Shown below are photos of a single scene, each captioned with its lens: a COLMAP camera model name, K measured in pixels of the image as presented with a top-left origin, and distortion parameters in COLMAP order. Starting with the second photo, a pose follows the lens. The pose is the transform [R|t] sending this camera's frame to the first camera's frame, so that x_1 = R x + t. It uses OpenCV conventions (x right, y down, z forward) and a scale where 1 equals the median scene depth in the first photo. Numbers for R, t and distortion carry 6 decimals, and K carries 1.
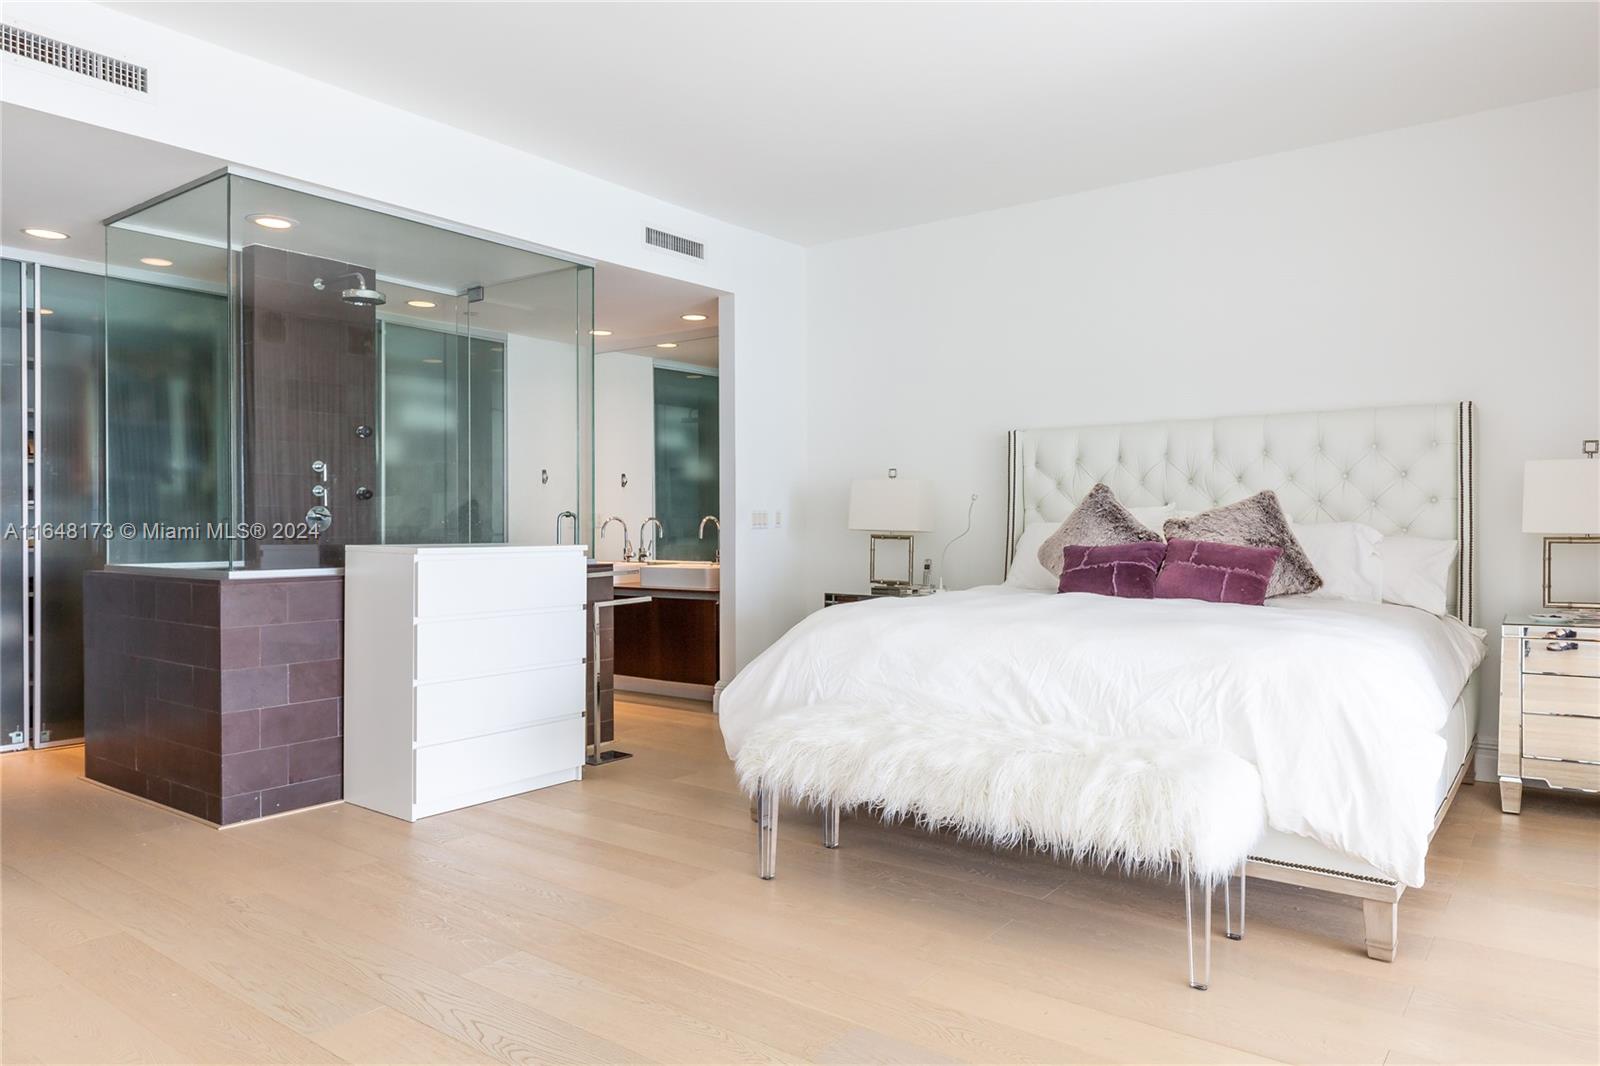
lens RADIAL K [[1090.2, 0, 800.0], [0, 1090.2, 533.0], [0, 0, 1]] dist [-0.007290, -0.000043]
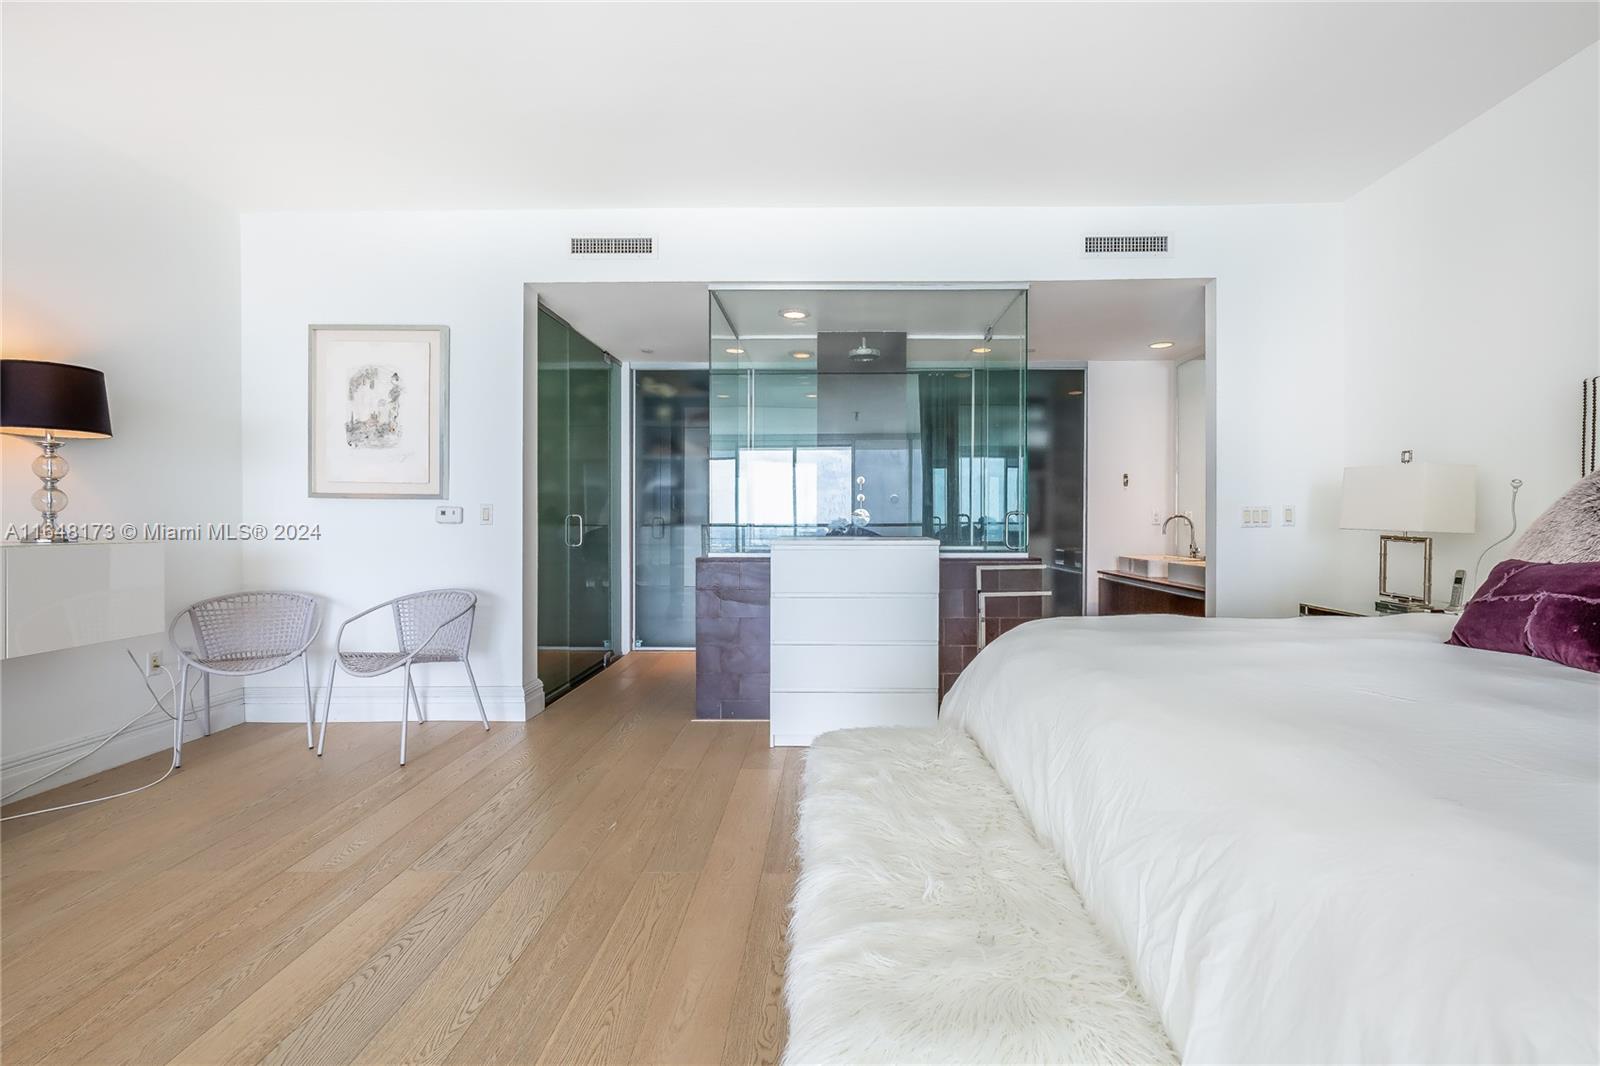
lens RADIAL K [[739.7, 0, 800.0], [0, 739.7, 533.0], [0, 0, 1]] dist [-0.000170, -0.000095]
pose [[0.576278, 0.014001, -0.817134, 0.298269], [-0.007298, 0.999902, 0.011986, -0.004126], [0.817221, -0.000944, 0.576323, 0.385779]]
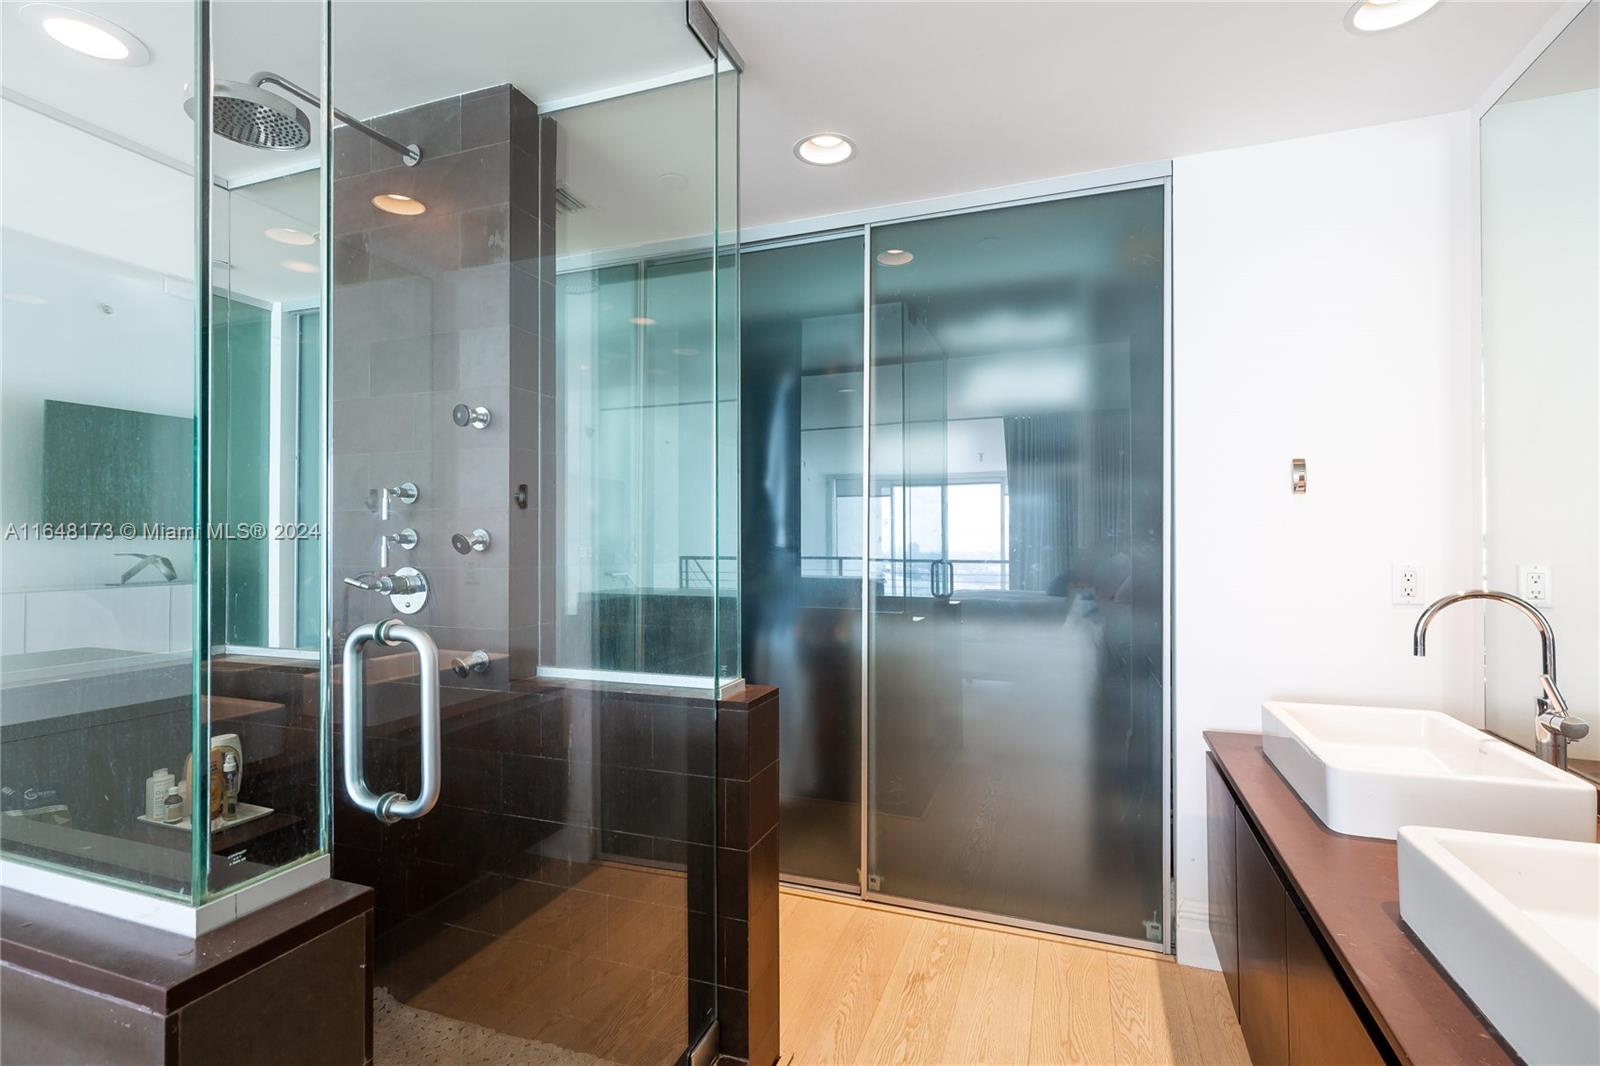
lens RADIAL K [[739.7, 0, 800.0], [0, 739.7, 533.0], [0, 0, 1]] dist [-0.000170, -0.000095]
pose [[0.284356, -0.021717, -0.958473, -0.039382], [-0.004350, 0.999704, -0.023941, -0.034029], [0.958709, 0.010977, 0.284177, 1.078146]]
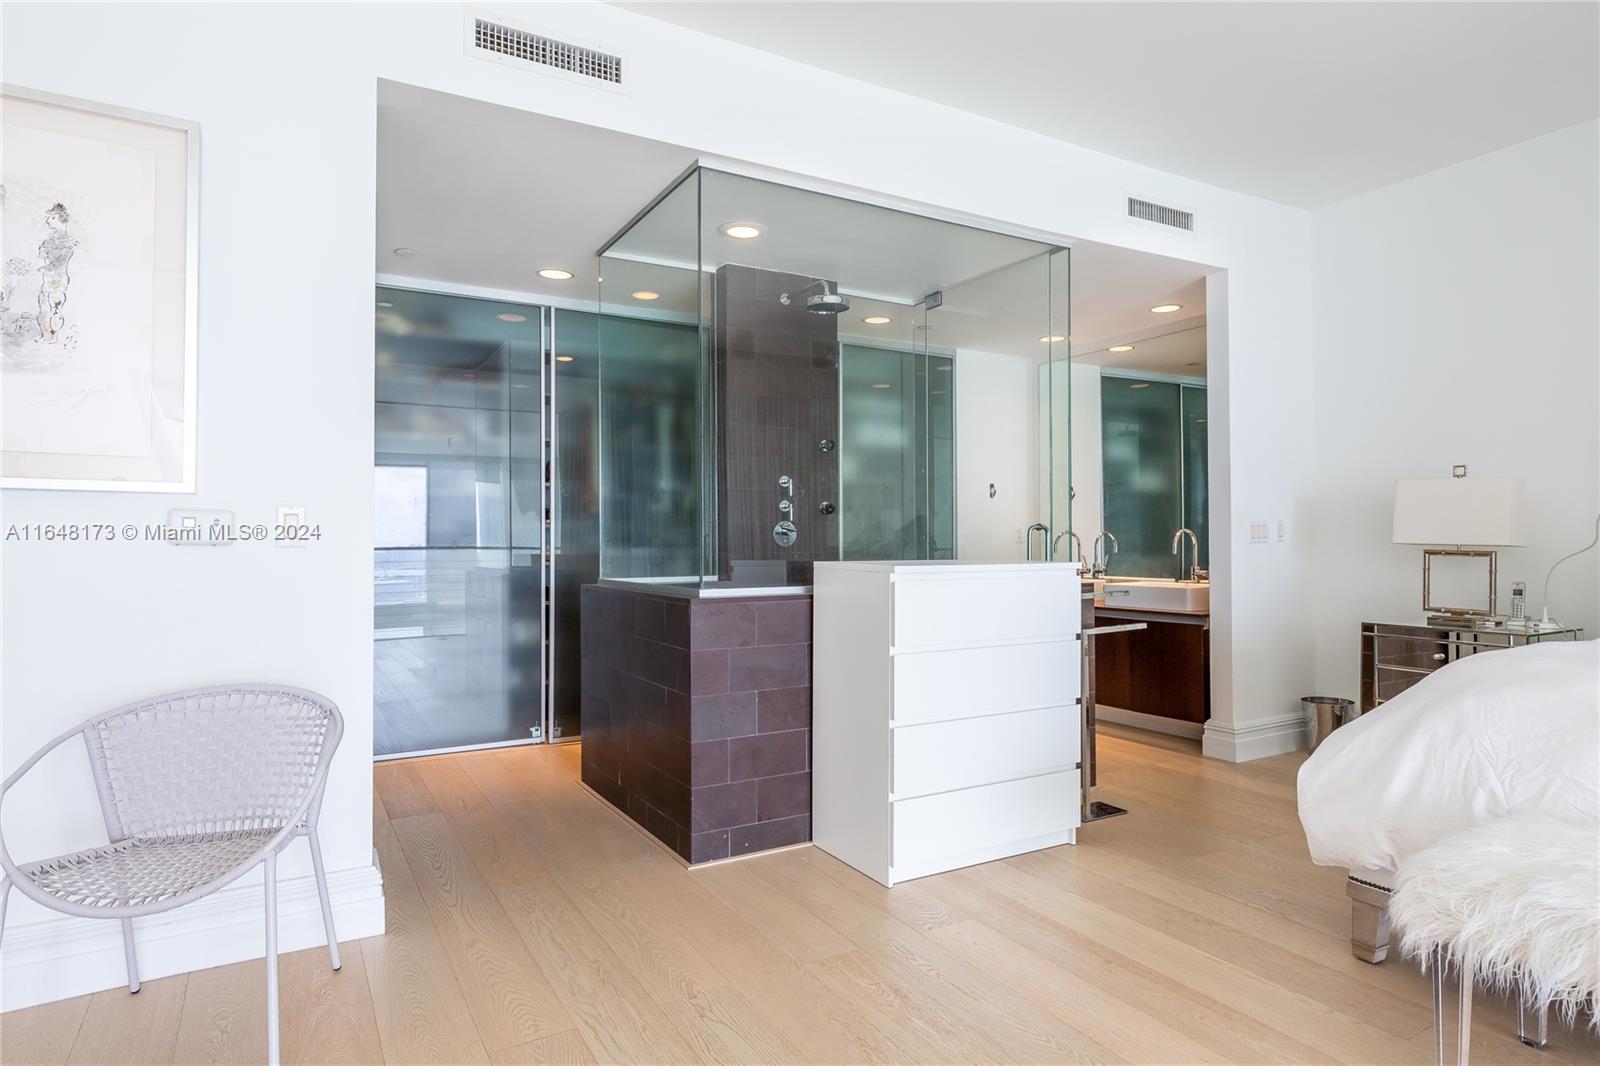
lens RADIAL K [[920.6, 0, 787.5], [0, 920.6, 530.9], [0, 0, 1]] dist [0.002998, -0.000606]
pose [[0.918196, -0.007658, -0.396051, -0.107034], [0.000505, 0.999835, -0.018163, -0.000371], [0.396125, 0.016477, 0.918049, 0.229038]]
